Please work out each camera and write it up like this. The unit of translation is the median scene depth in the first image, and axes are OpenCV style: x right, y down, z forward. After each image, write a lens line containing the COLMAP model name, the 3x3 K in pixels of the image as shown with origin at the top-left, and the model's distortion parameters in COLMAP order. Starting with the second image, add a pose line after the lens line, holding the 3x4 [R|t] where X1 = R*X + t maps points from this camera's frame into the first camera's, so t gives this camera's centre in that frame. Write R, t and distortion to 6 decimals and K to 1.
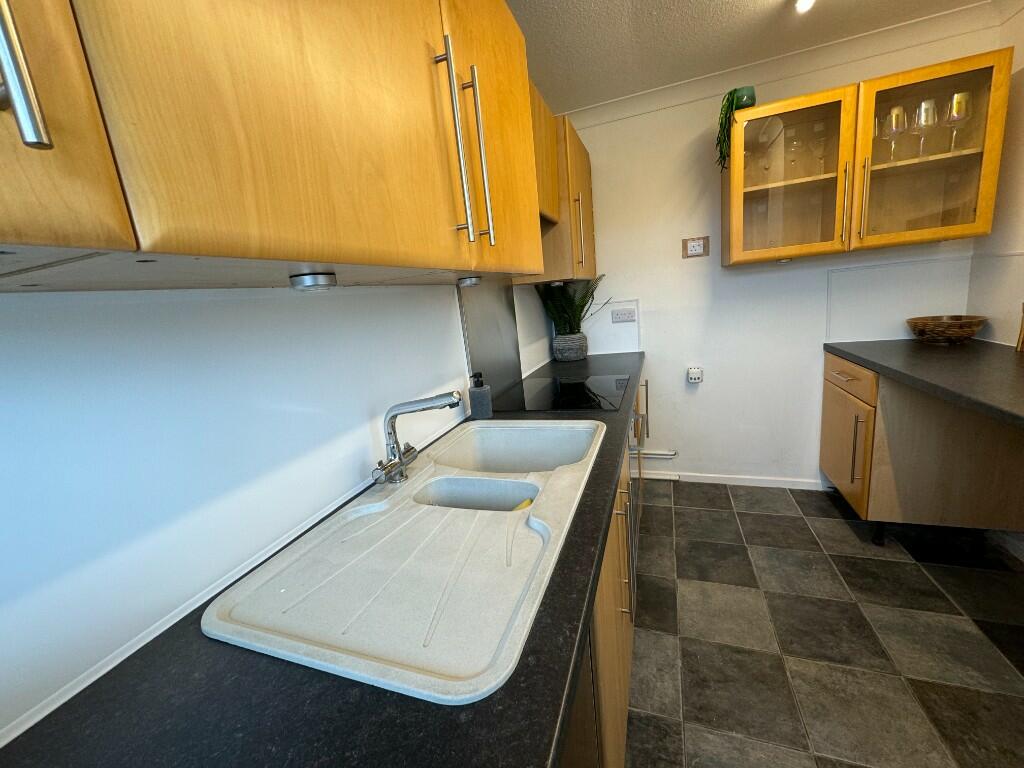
lens RADIAL K [[407.1, 0, 511.2], [0, 407.1, 382.7], [0, 0, 1]] dist [-0.002700, -0.000270]
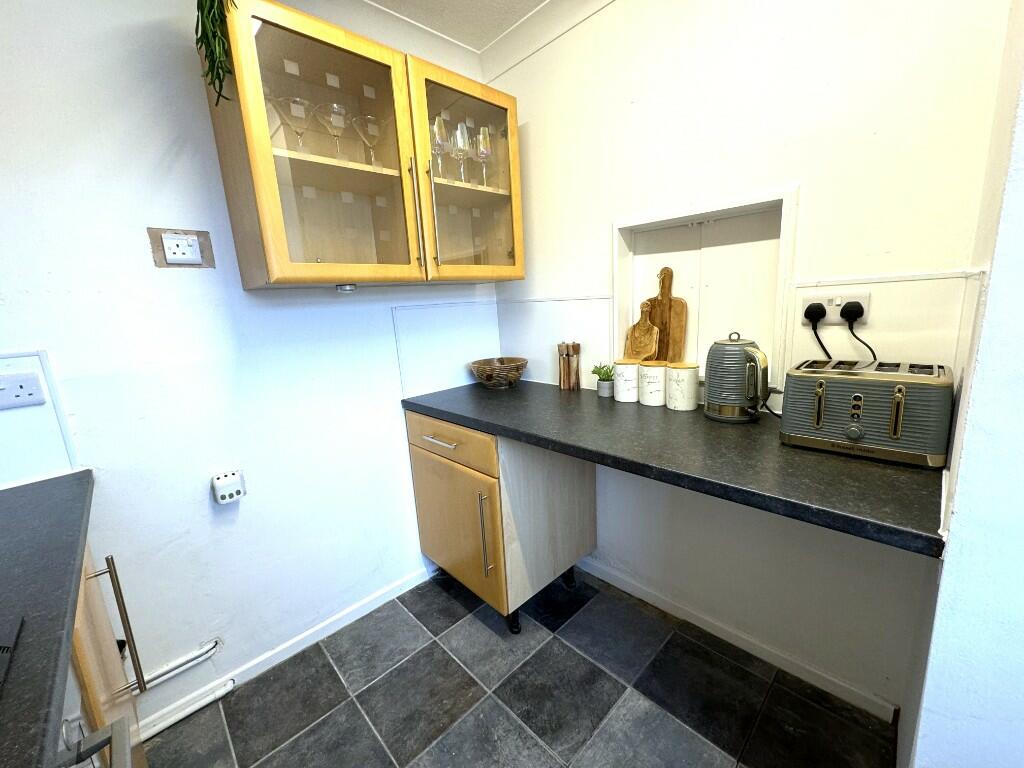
lens RADIAL K [[407.1, 0, 511.2], [0, 407.1, 382.7], [0, 0, 1]] dist [-0.002700, -0.000270]
pose [[0.443004, -0.102704, 0.890617, 0.181848], [0.191203, 0.981384, 0.018064, -0.107491], [-0.875893, 0.162286, 0.454395, 0.481176]]
